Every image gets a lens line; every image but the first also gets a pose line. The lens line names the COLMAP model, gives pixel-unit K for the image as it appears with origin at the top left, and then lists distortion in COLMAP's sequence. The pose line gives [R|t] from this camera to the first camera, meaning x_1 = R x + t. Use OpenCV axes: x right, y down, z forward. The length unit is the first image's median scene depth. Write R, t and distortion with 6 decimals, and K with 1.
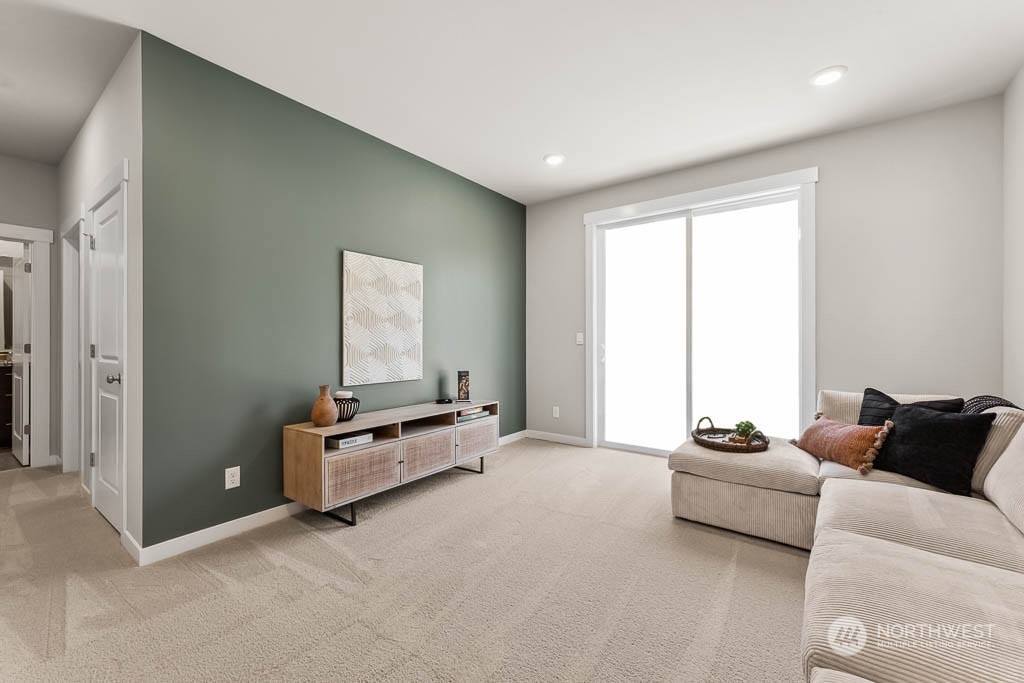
lens RADIAL K [[415.9, 0, 512.0], [0, 415.9, 341.5], [0, 0, 1]] dist [0.000432, -0.000090]
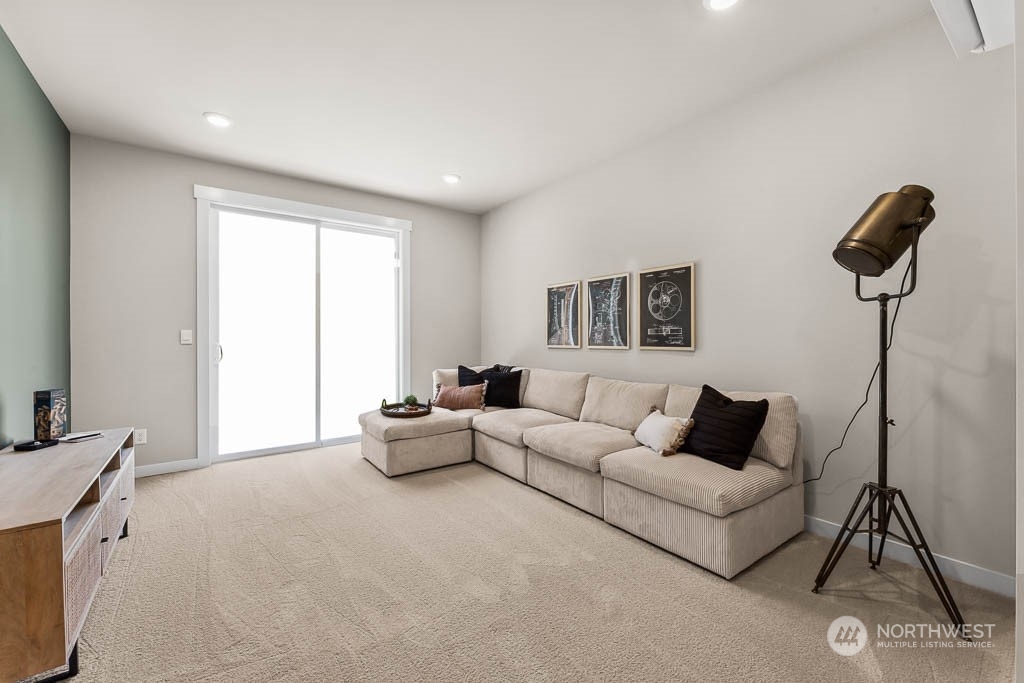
lens RADIAL K [[415.9, 0, 512.0], [0, 415.9, 341.5], [0, 0, 1]] dist [0.000432, -0.000090]
pose [[0.292526, -0.008110, 0.956223, -0.548528], [0.008113, 0.999949, 0.005999, 0.003226], [-0.956223, 0.006003, 0.292577, 0.212285]]
